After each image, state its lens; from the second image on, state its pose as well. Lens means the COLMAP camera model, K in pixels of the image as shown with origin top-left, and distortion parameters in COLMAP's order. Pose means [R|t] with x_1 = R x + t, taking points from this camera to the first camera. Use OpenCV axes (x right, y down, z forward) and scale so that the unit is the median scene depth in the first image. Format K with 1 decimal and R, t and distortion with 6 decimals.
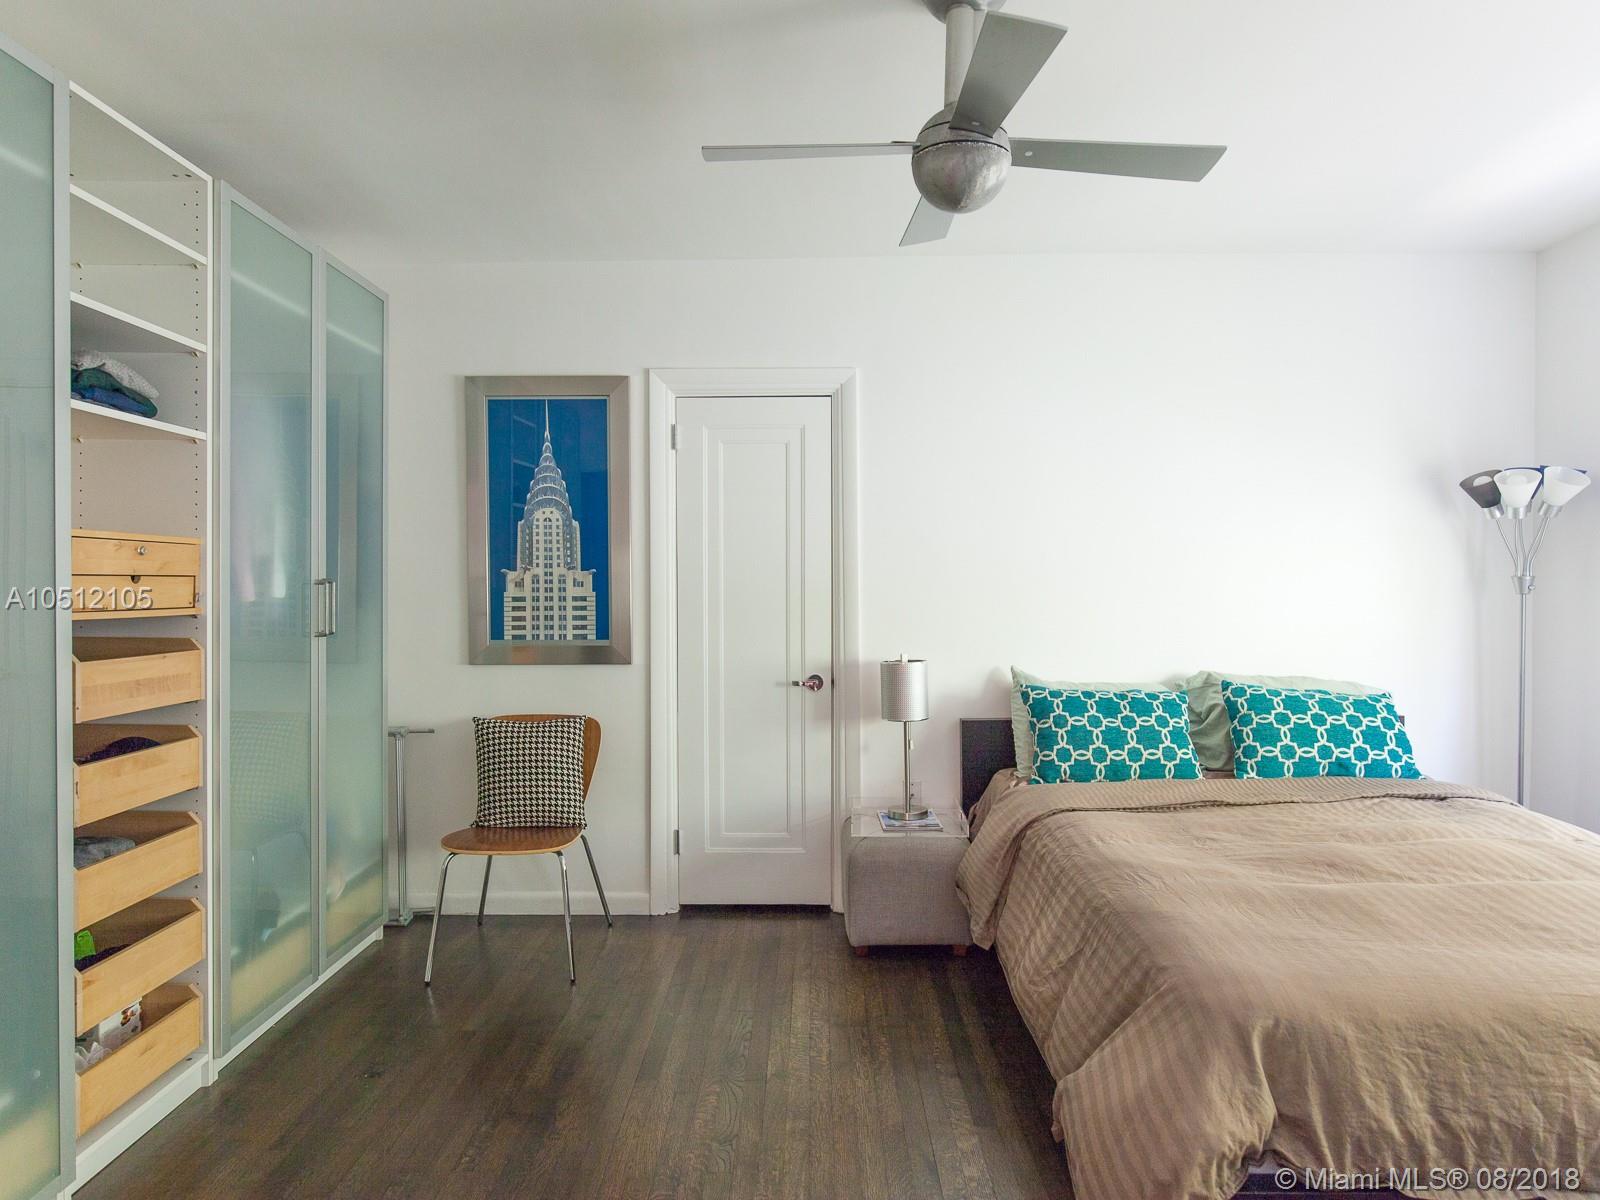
lens RADIAL K [[950.5, 0, 842.7], [0, 950.5, 602.7], [0, 0, 1]] dist [0.000583, -0.000514]
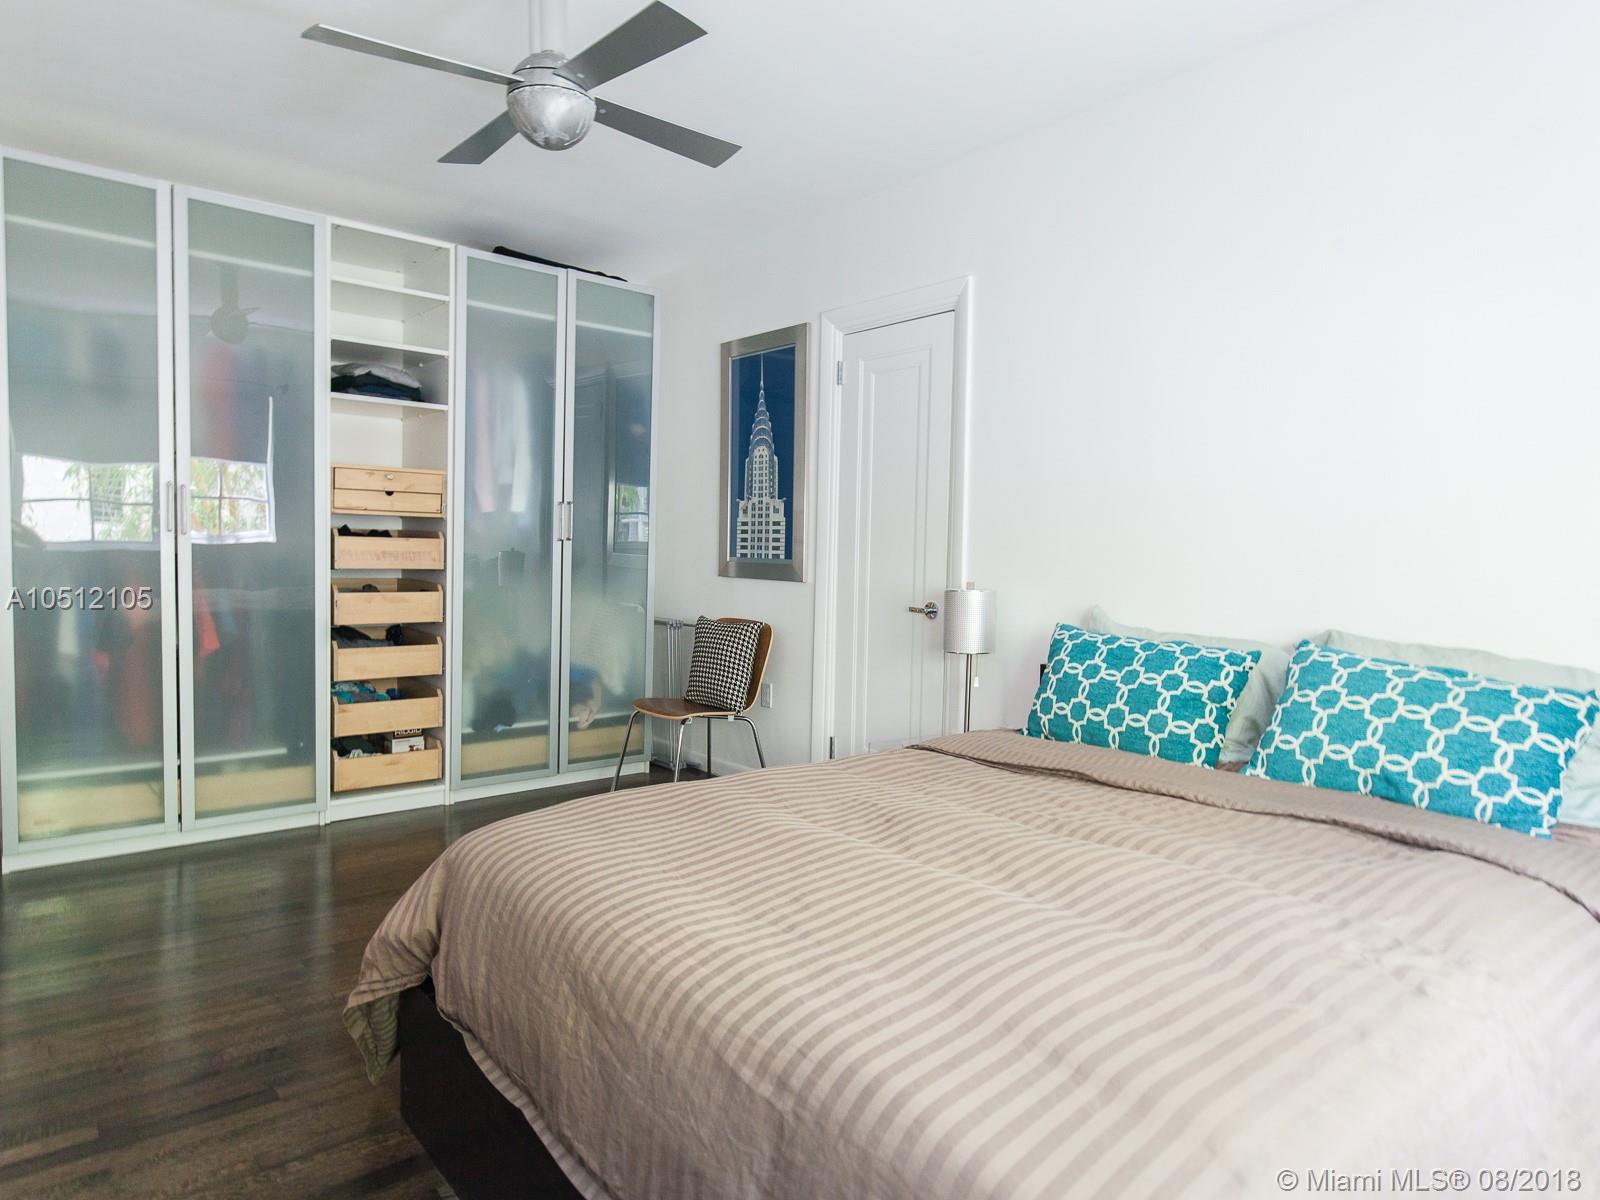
lens RADIAL K [[961.8, 0, 757.7], [0, 961.8, 603.9], [0, 0, 1]] dist [-0.001038, 0.001337]
pose [[0.631965, 0.067097, -0.772087, 0.622176], [-0.041572, 0.997746, 0.052680, 0.032943], [0.773881, -0.001194, 0.633330, 0.239007]]
